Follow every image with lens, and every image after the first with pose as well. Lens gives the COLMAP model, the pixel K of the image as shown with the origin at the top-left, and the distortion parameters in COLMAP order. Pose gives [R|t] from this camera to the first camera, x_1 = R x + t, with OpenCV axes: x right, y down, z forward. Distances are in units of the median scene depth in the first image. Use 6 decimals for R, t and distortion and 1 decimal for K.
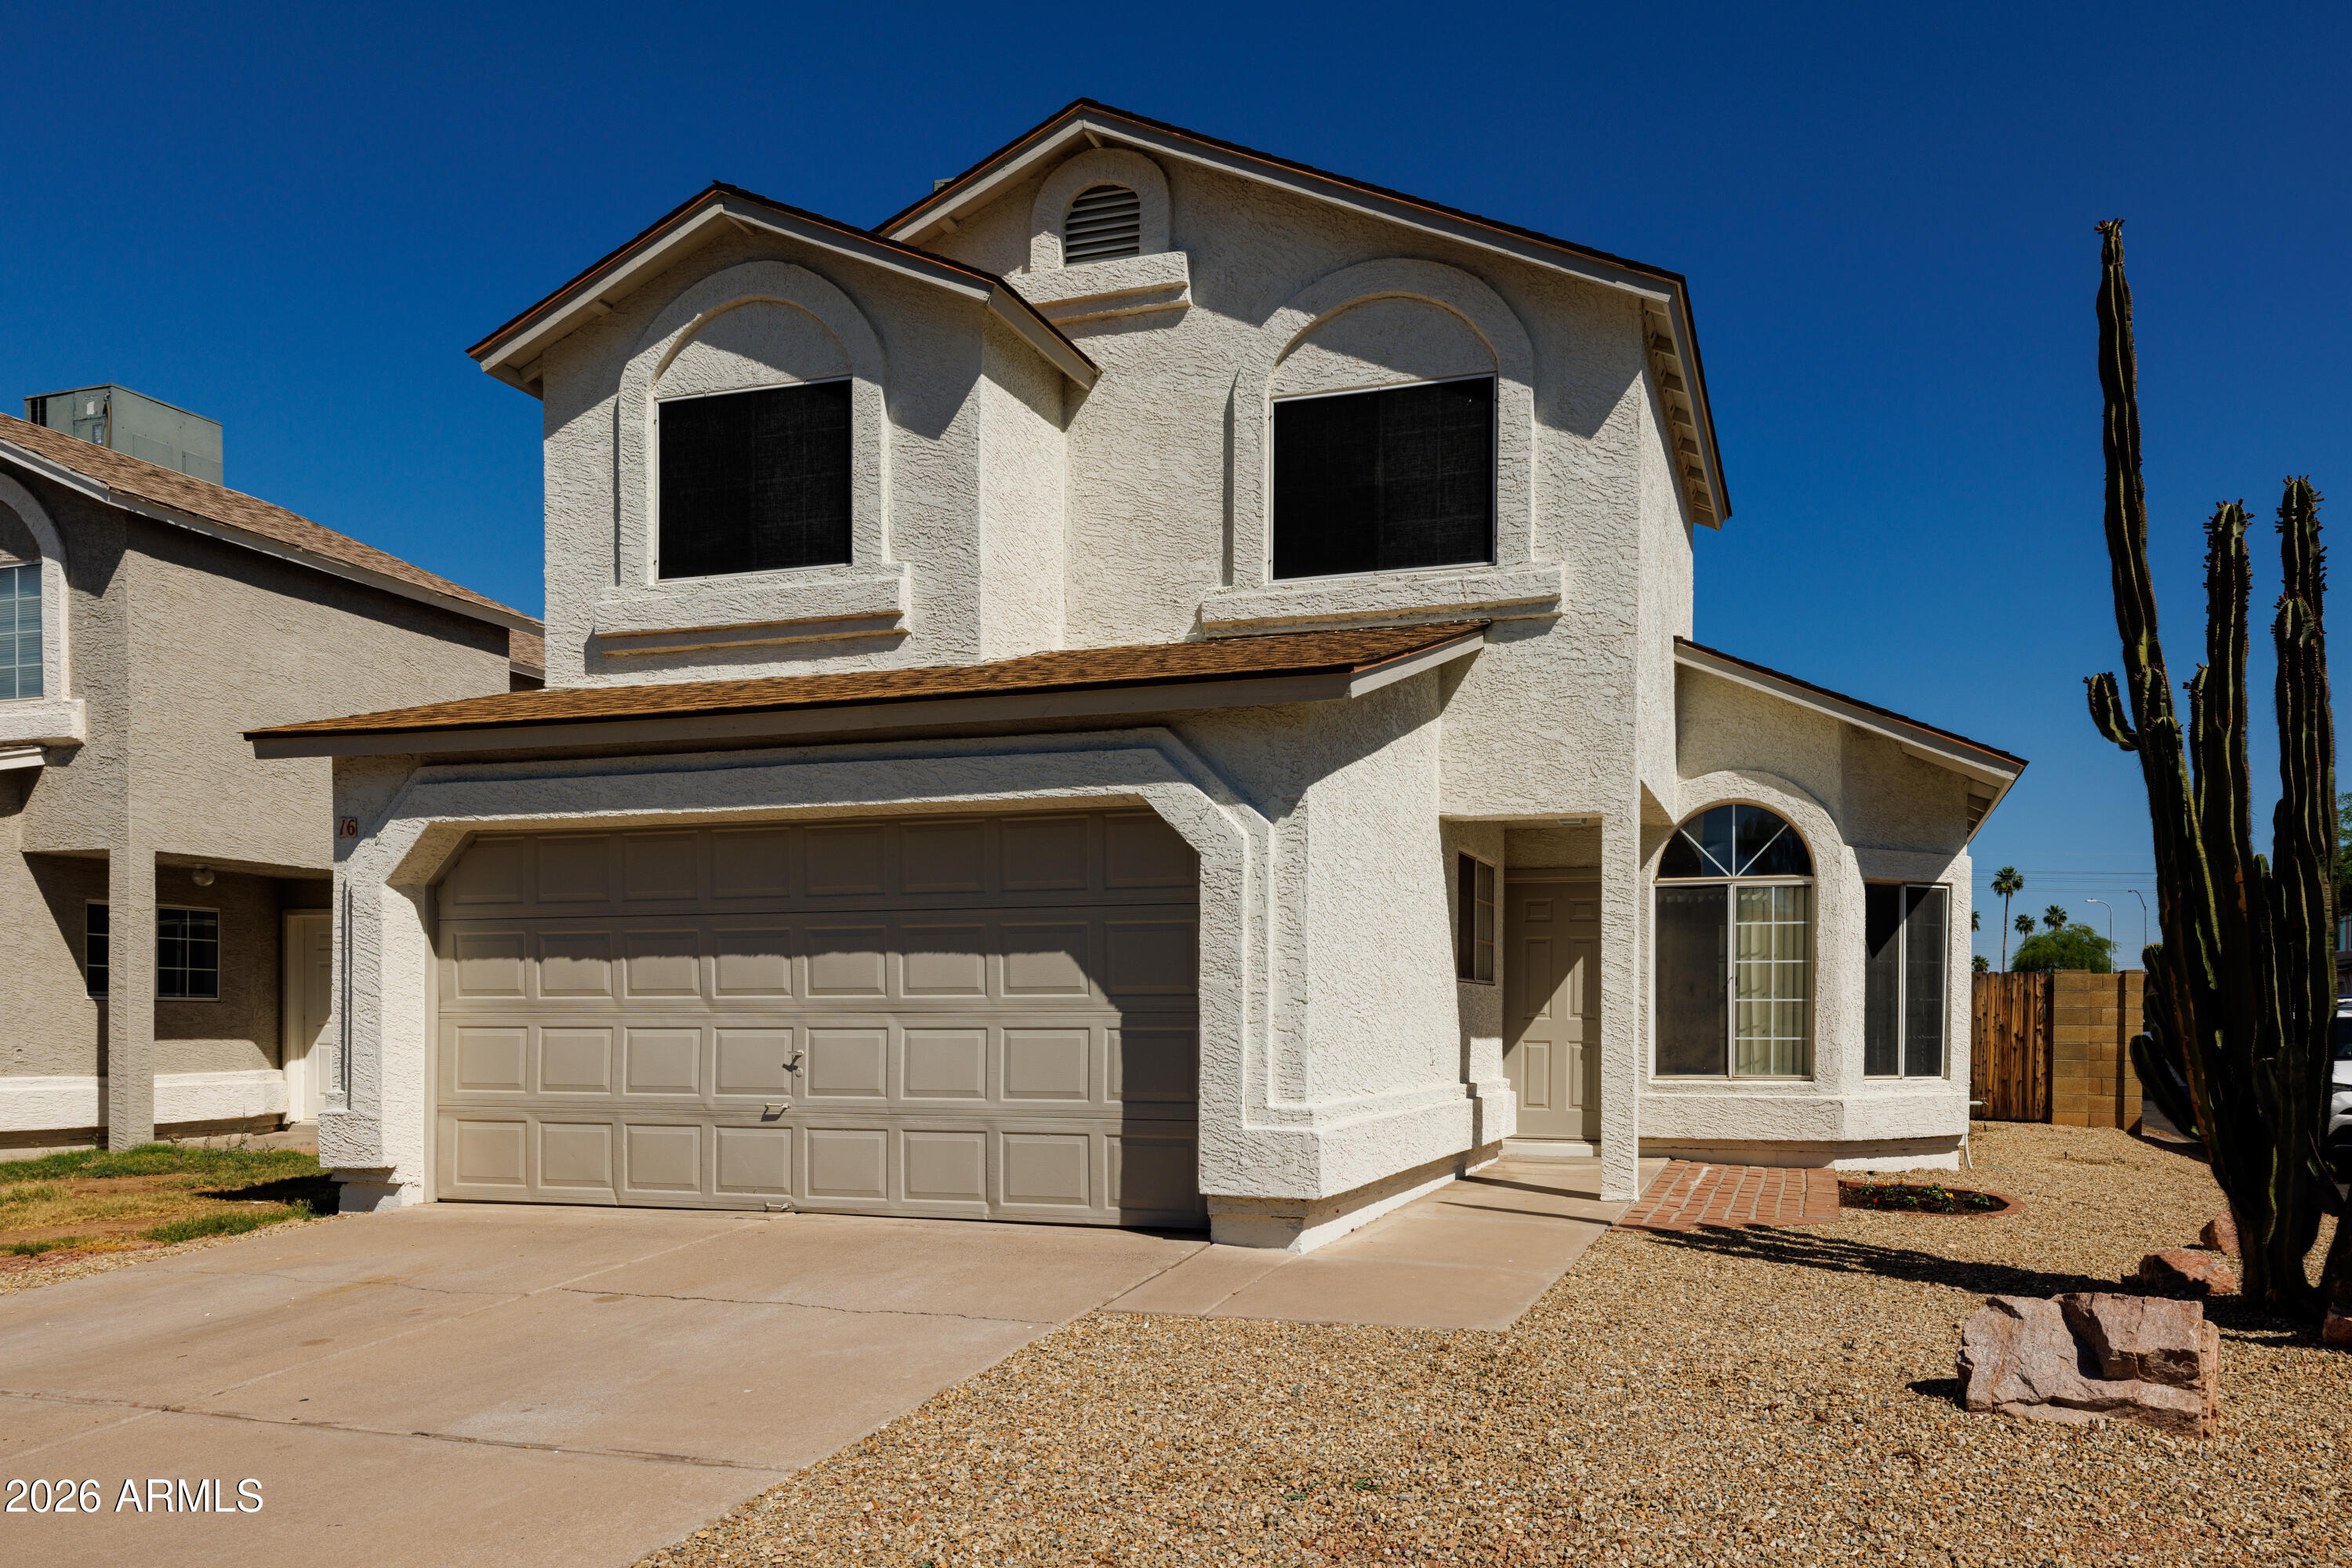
lens RADIAL K [[1548.2, 0, 1355.1], [0, 1548.2, 1032.7], [0, 0, 1]] dist [-0.000034, -0.001006]
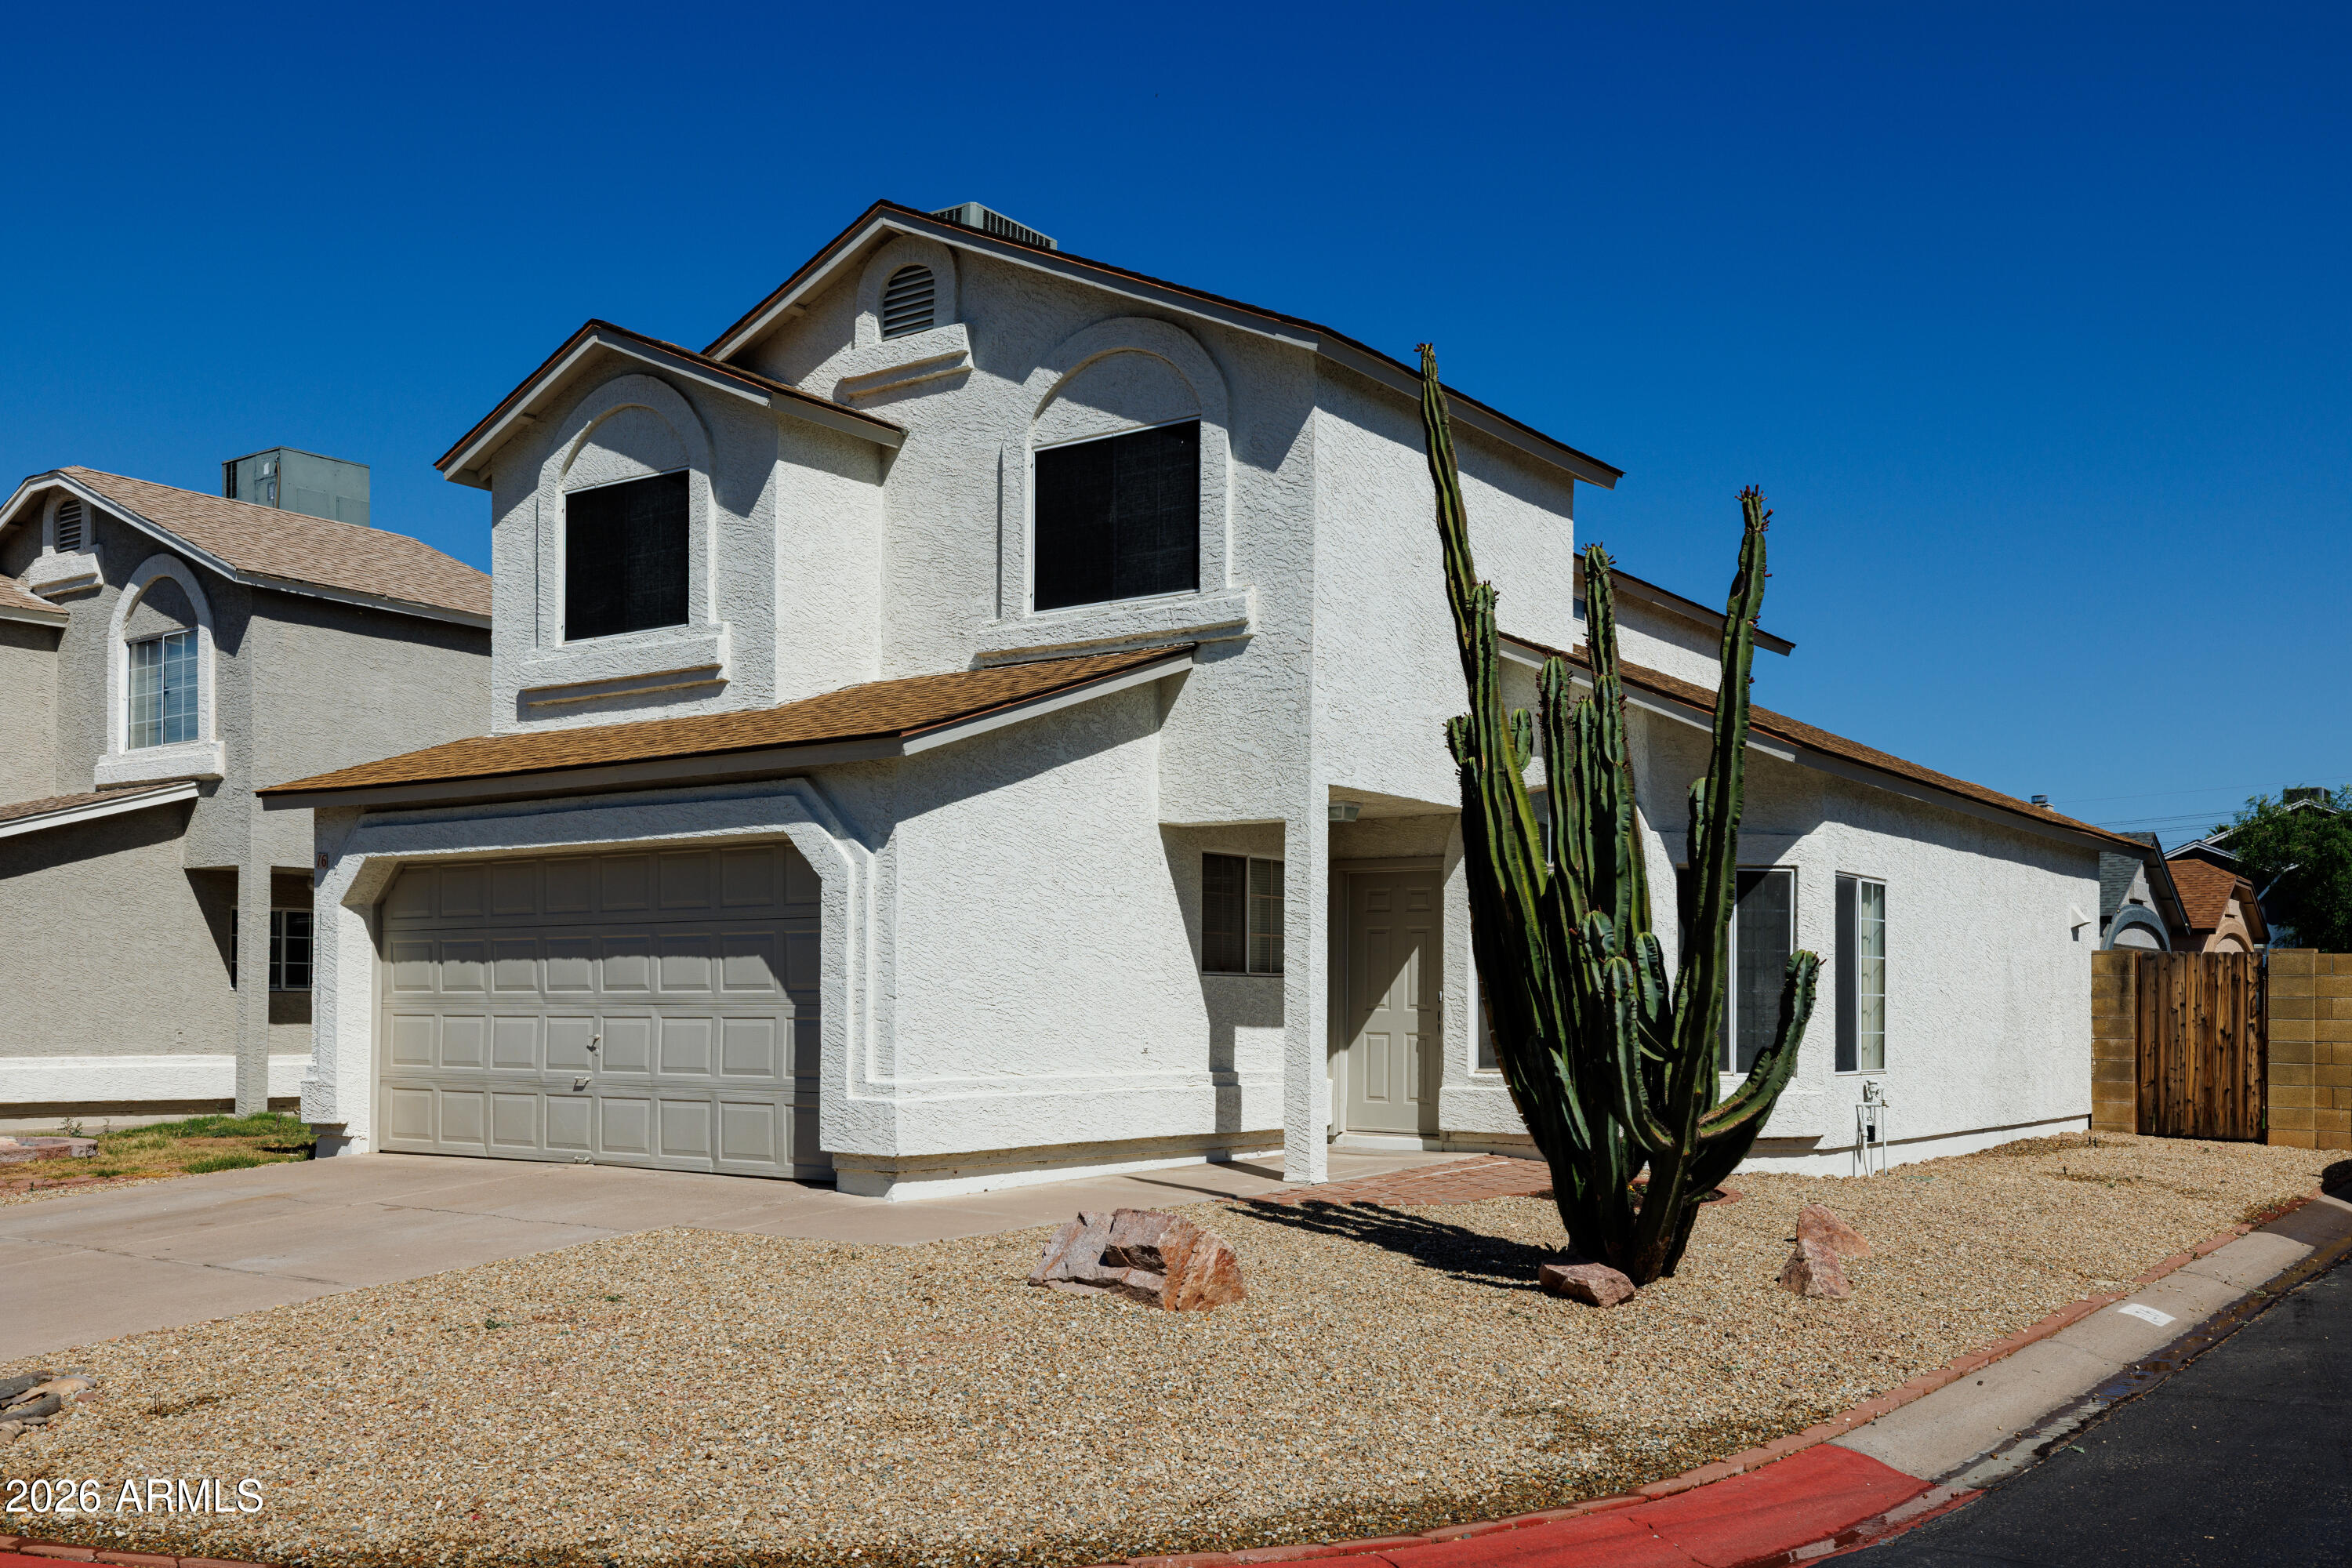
lens RADIAL K [[2090.6, 0, 1176.3], [0, 2090.6, 985.7], [0, 0, 1]] dist [-0.000417, 0.002451]
pose [[0.943316, -0.001374, -0.331892, 0.562729], [-0.004818, 0.999829, -0.017835, -0.000287], [0.331860, 0.018423, 0.943149, -0.383085]]
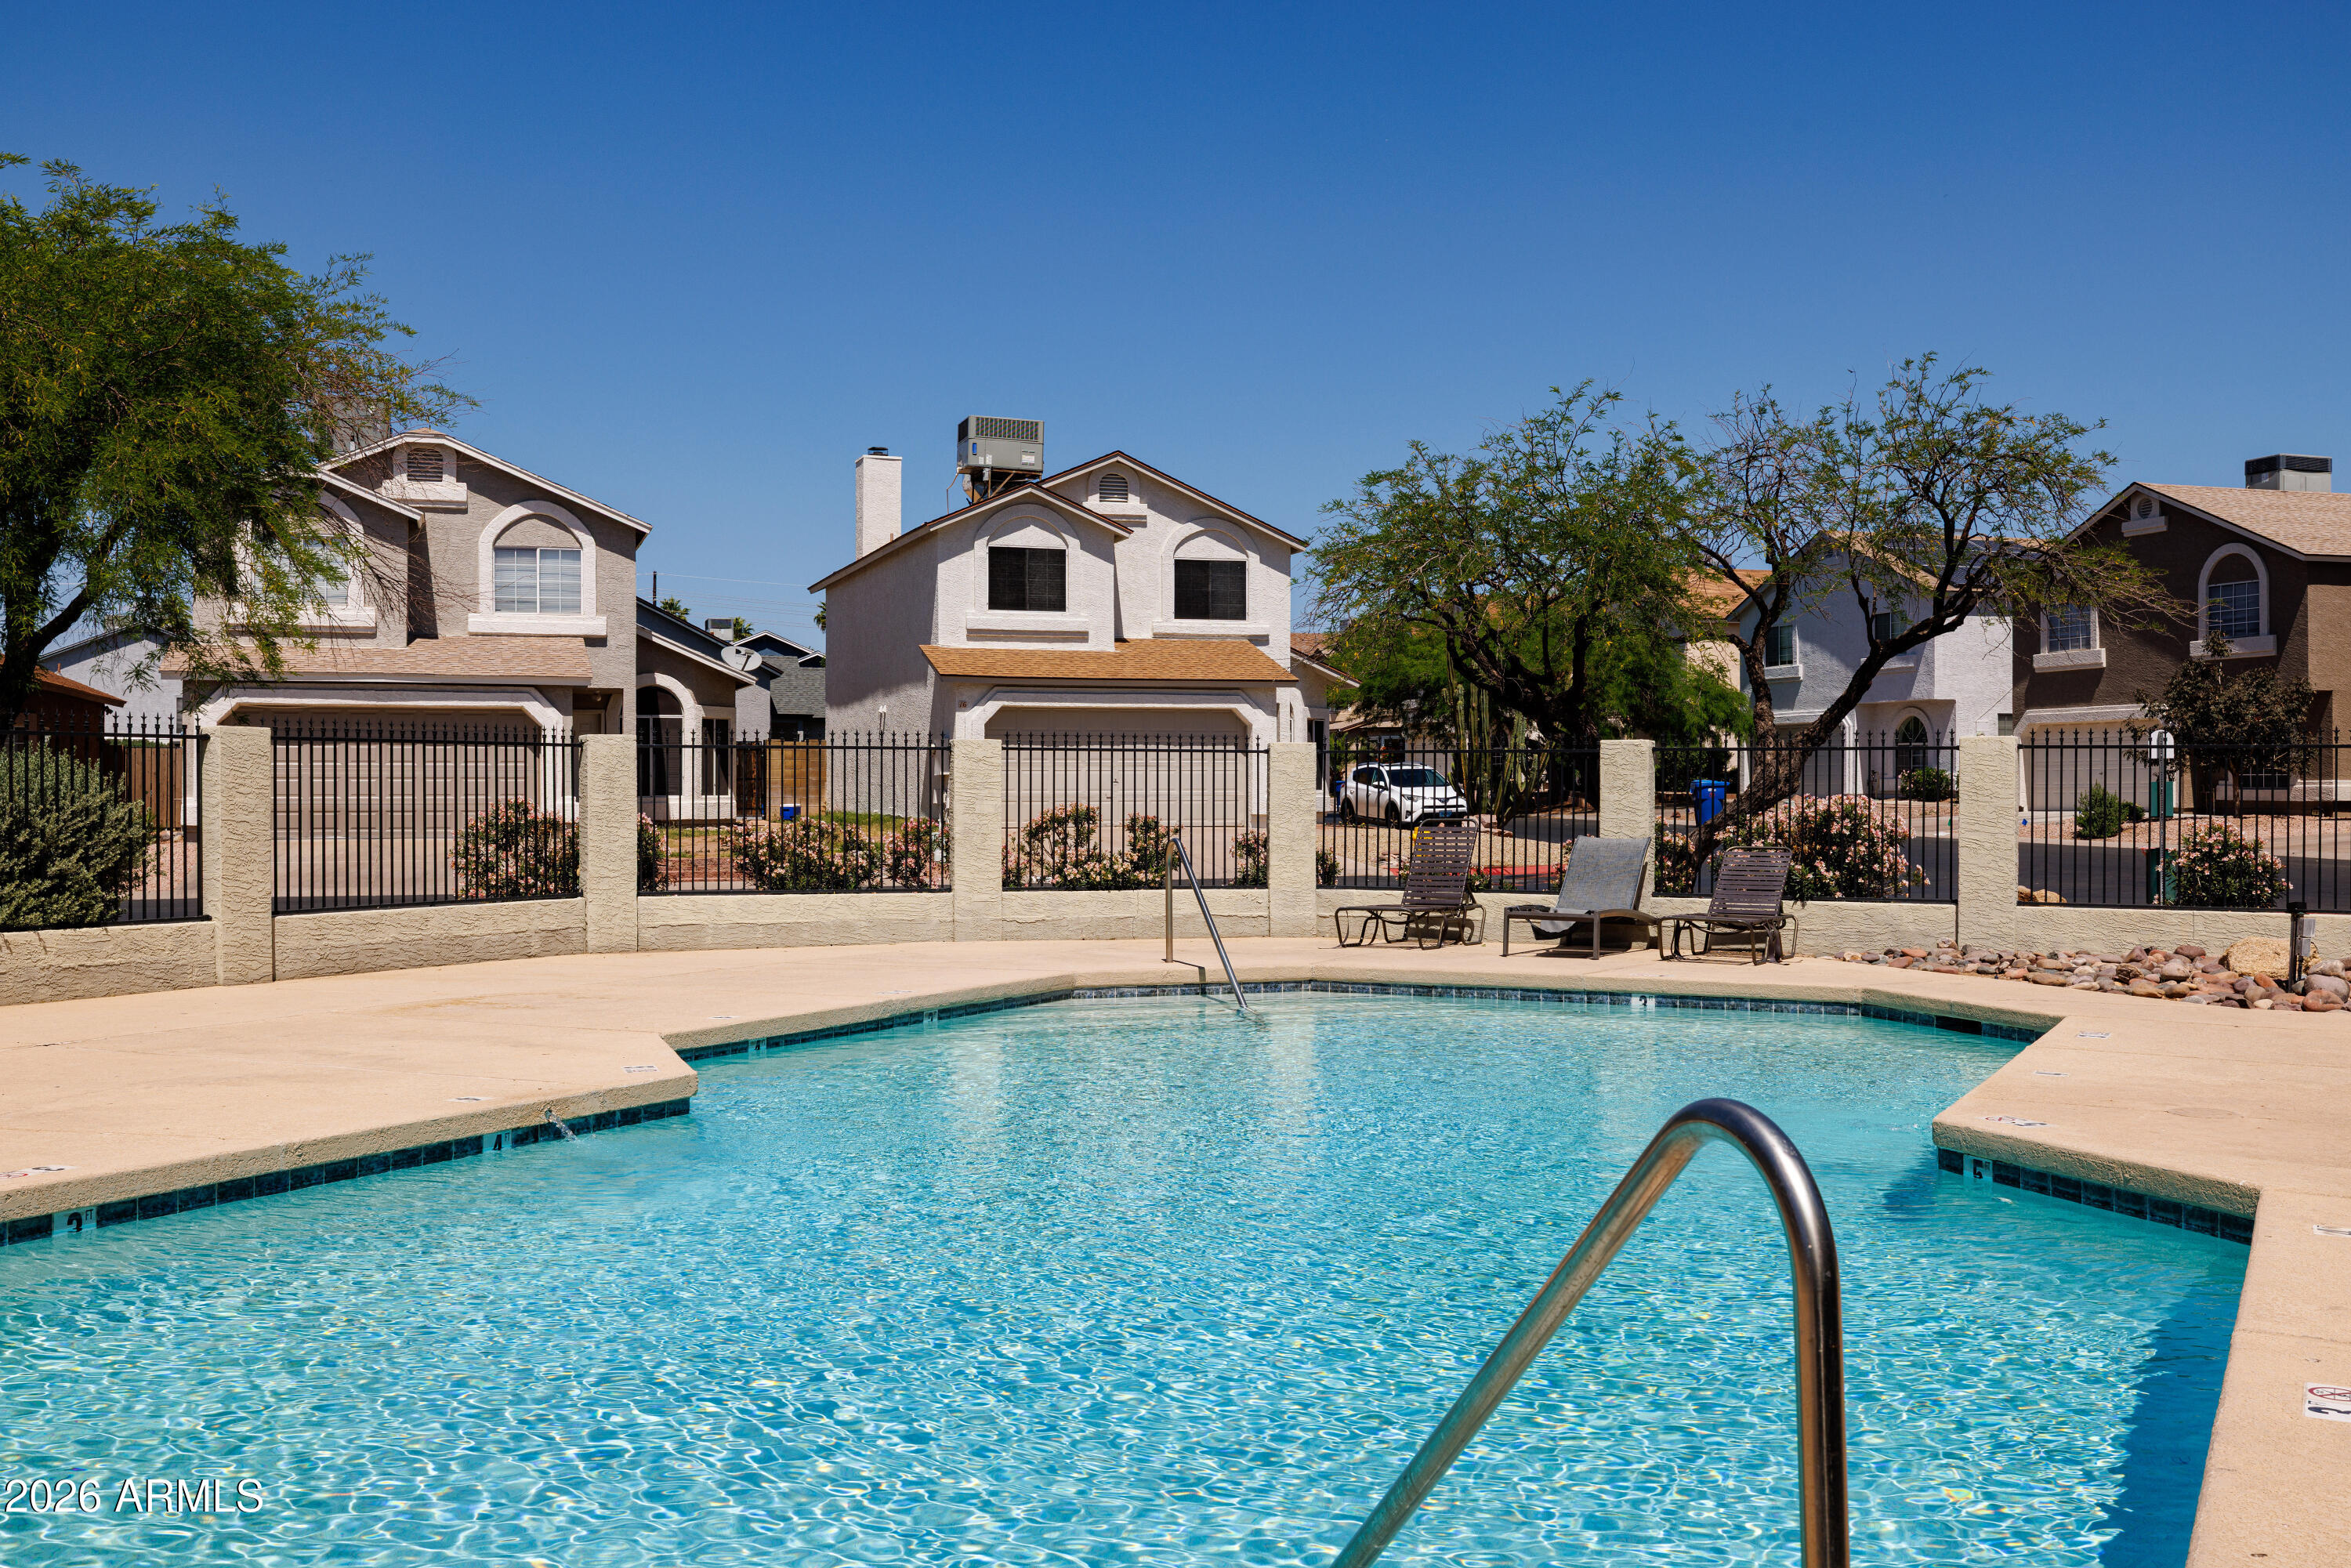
lens RADIAL K [[2225.3, 0, 1127.4], [0, 2225.3, 775.4], [0, 0, 1]] dist [-0.002665, 0.001997]
pose [[0.837672, -0.002500, 0.546168, -2.554136], [0.006070, 0.999970, -0.004733, 0.025914], [-0.546140, 0.007280, 0.837662, -2.611248]]
